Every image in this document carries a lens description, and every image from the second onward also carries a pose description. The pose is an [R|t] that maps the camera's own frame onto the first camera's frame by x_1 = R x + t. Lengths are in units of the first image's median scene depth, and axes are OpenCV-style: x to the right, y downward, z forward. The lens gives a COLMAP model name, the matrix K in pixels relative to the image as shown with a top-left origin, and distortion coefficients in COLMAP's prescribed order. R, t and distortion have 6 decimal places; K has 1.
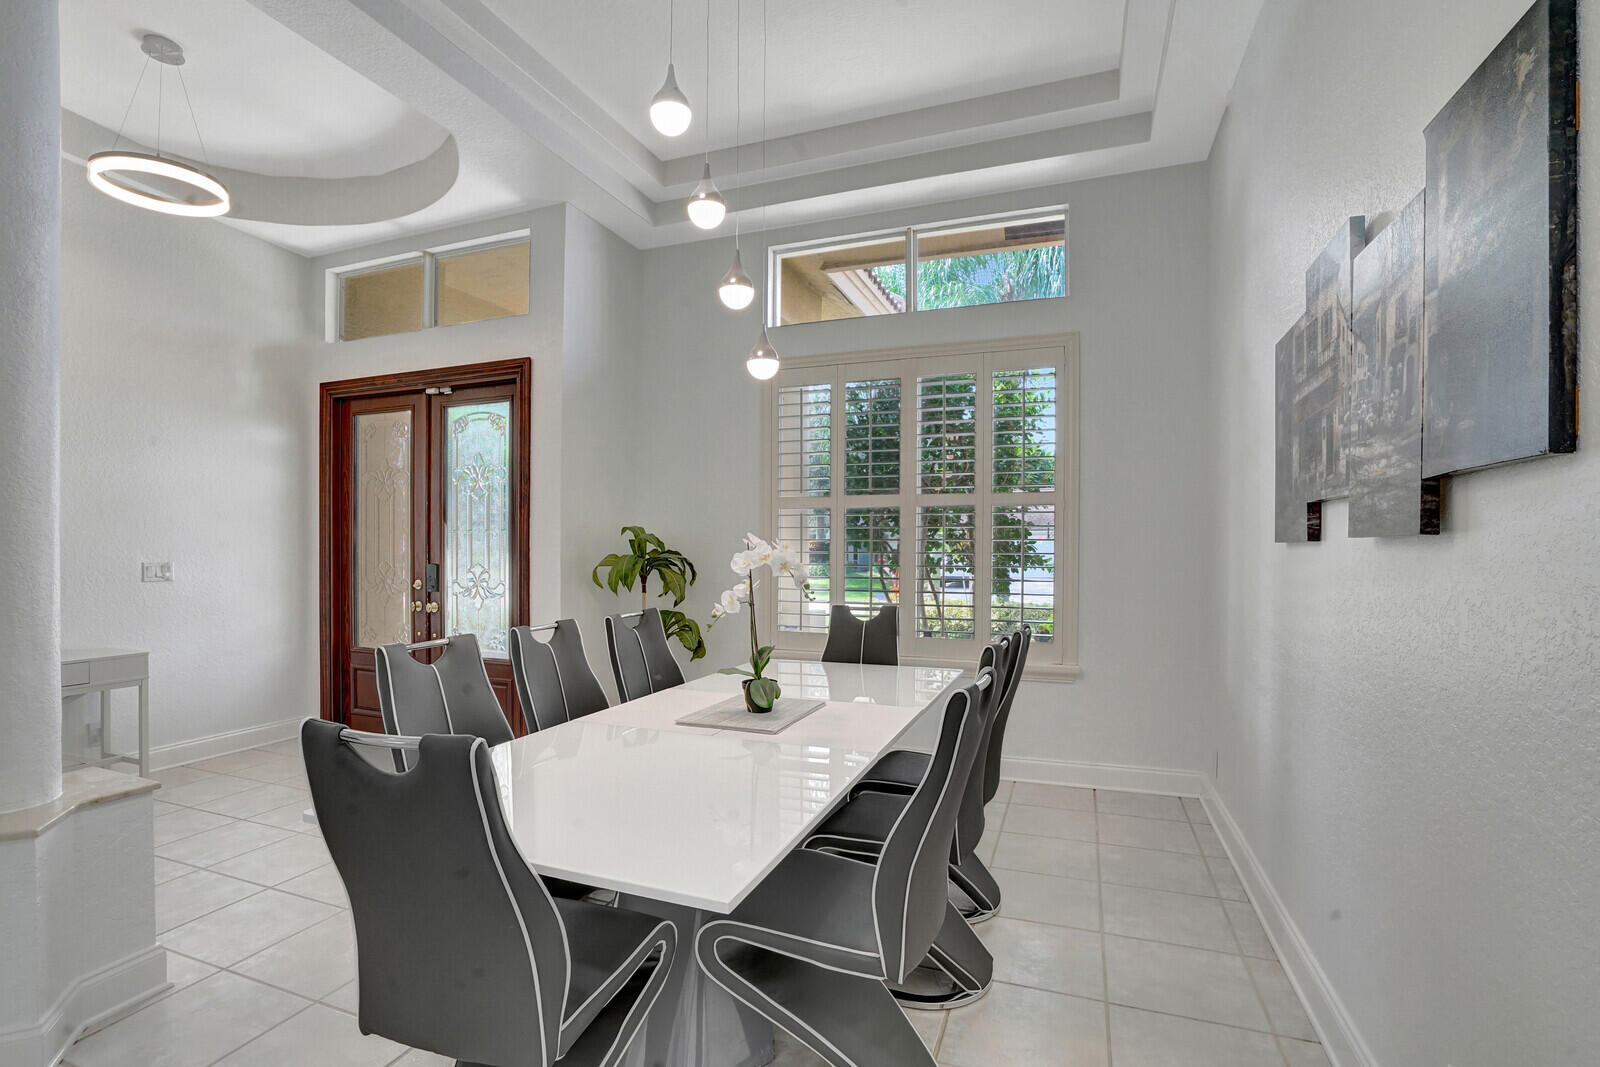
lens RADIAL K [[750.9, 0, 811.2], [0, 750.9, 557.5], [0, 0, 1]] dist [-0.078401, 0.022405]
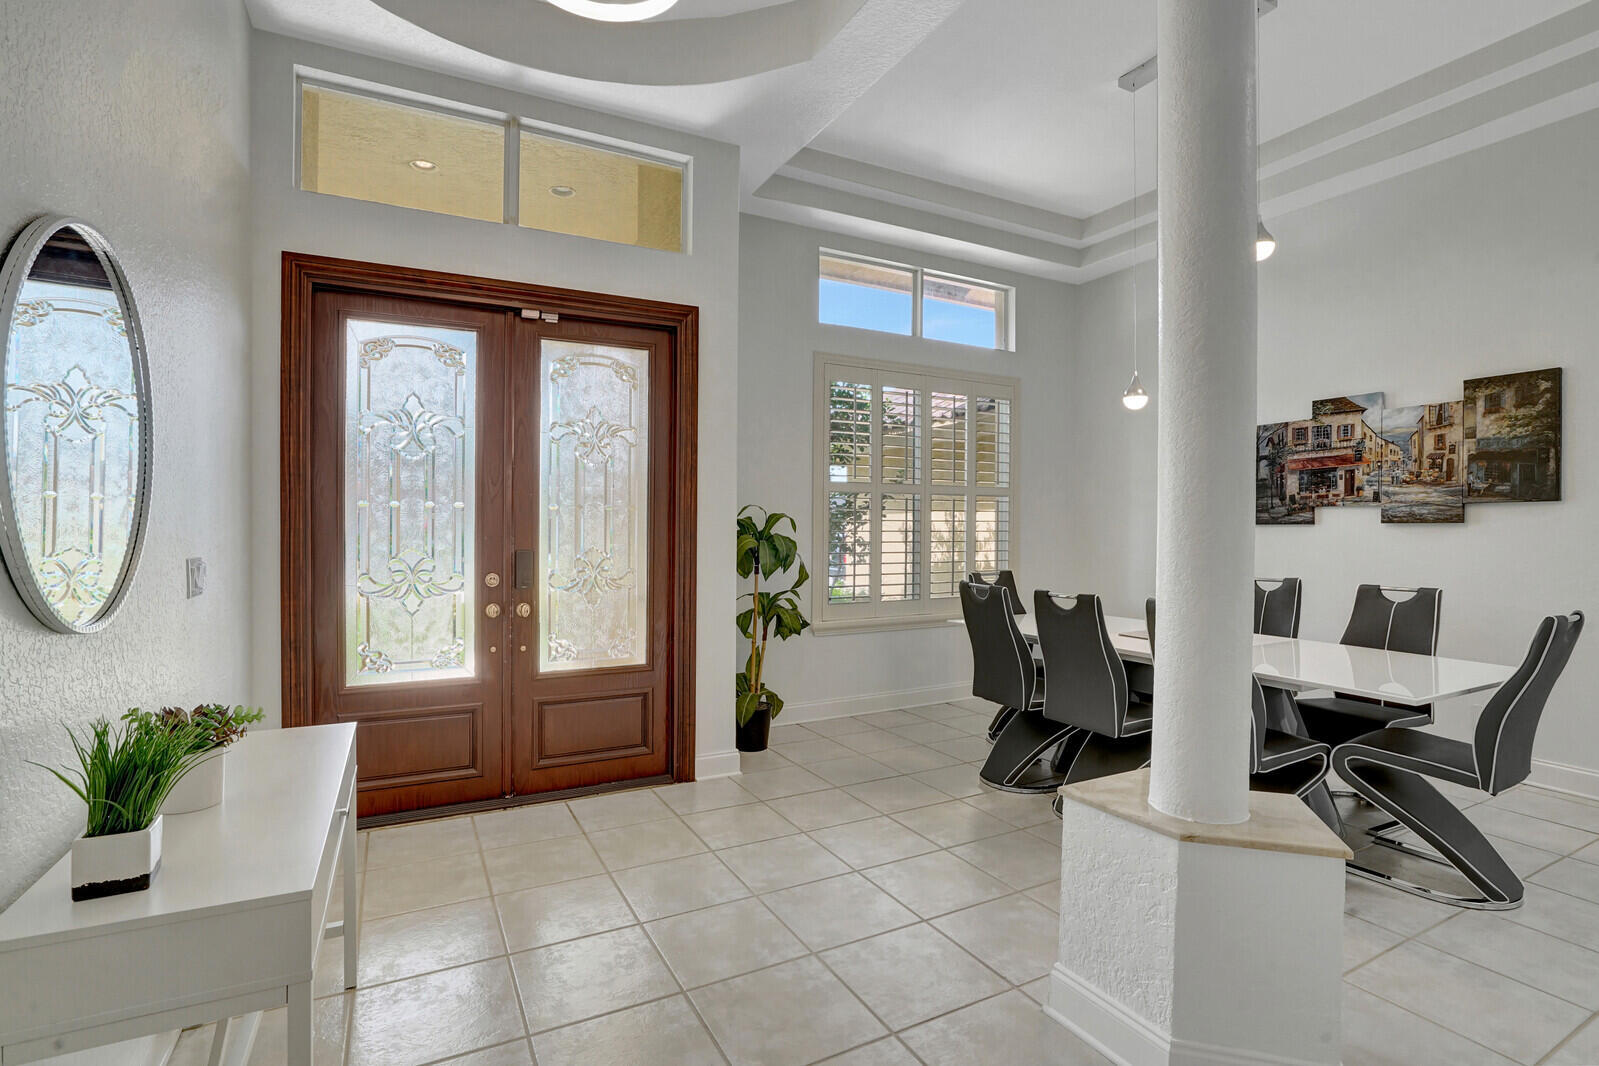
lens RADIAL K [[718.4, 0, 751.6], [0, 718.4, 524.2], [0, 0, 1]] dist [-0.043398, -0.000082]
pose [[0.683275, -0.005688, 0.730139, -0.883044], [0.007733, 0.999970, 0.000553, -0.016215], [-0.730120, 0.005268, 0.683298, 0.354052]]
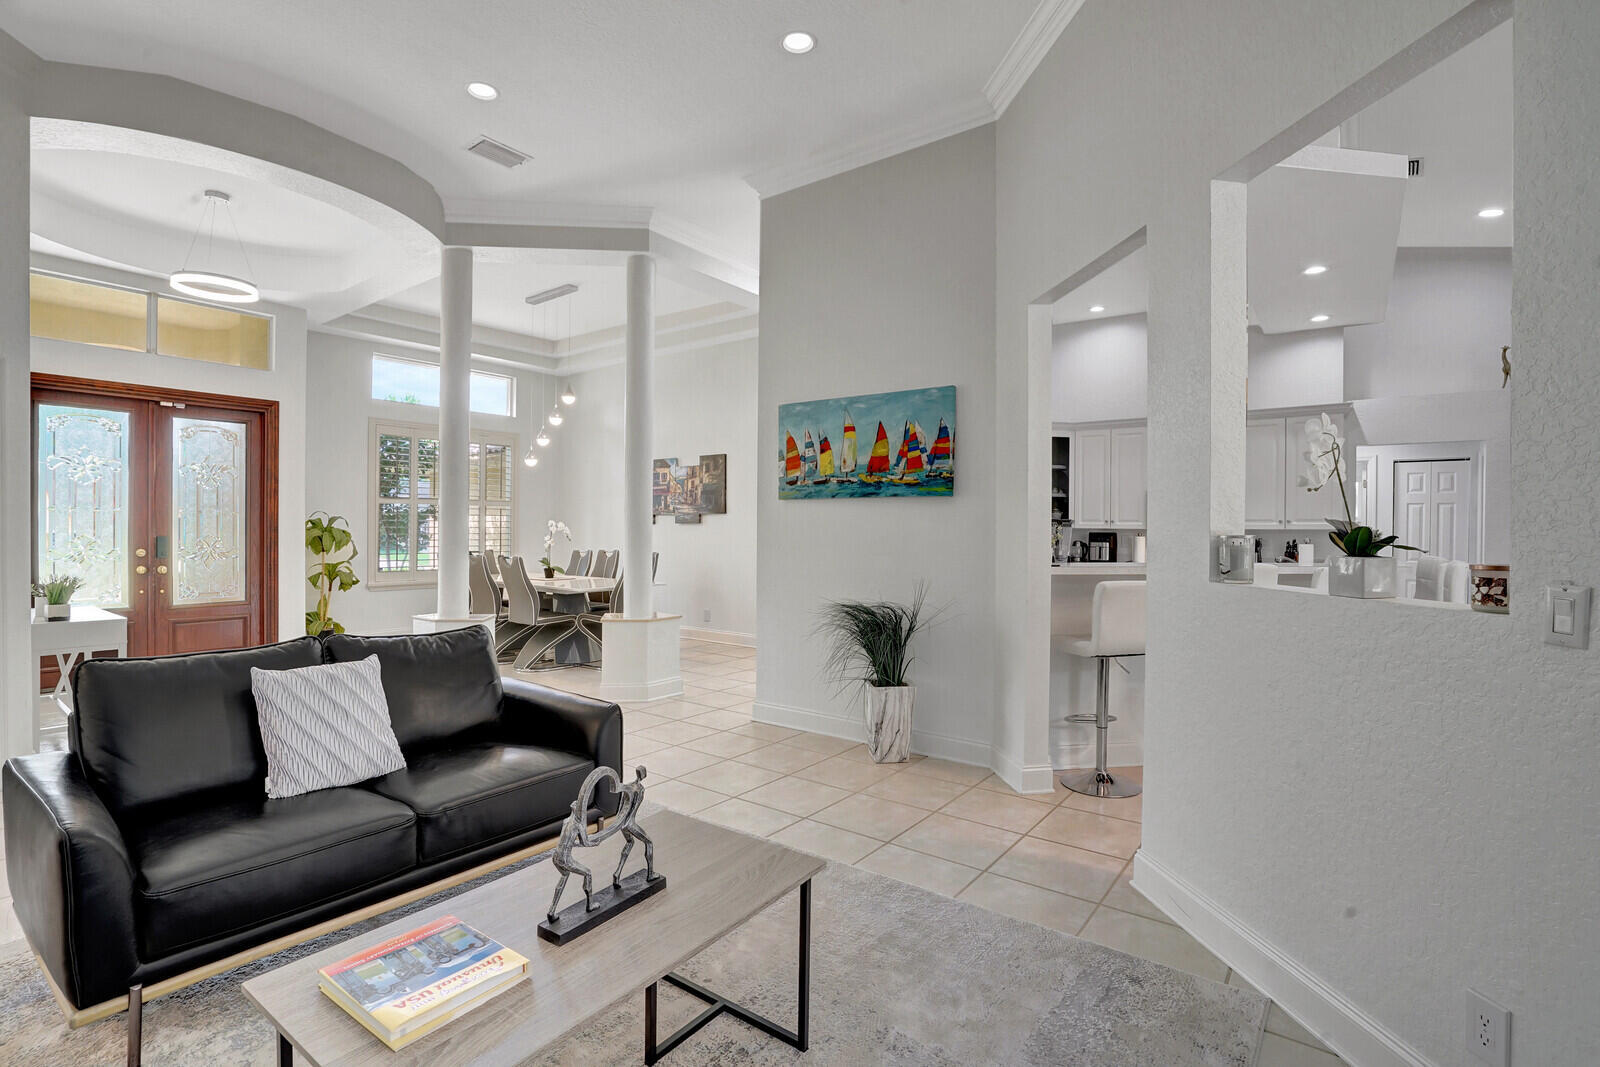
lens RADIAL K [[754.4, 0, 778.1], [0, 754.4, 535.2], [0, 0, 1]] dist [-0.047749, 0.023416]
pose [[0.288584, -0.015140, 0.957335, -1.457623], [0.004949, 0.999885, 0.014322, -0.006597], [-0.957442, 0.000604, 0.288626, -0.419314]]
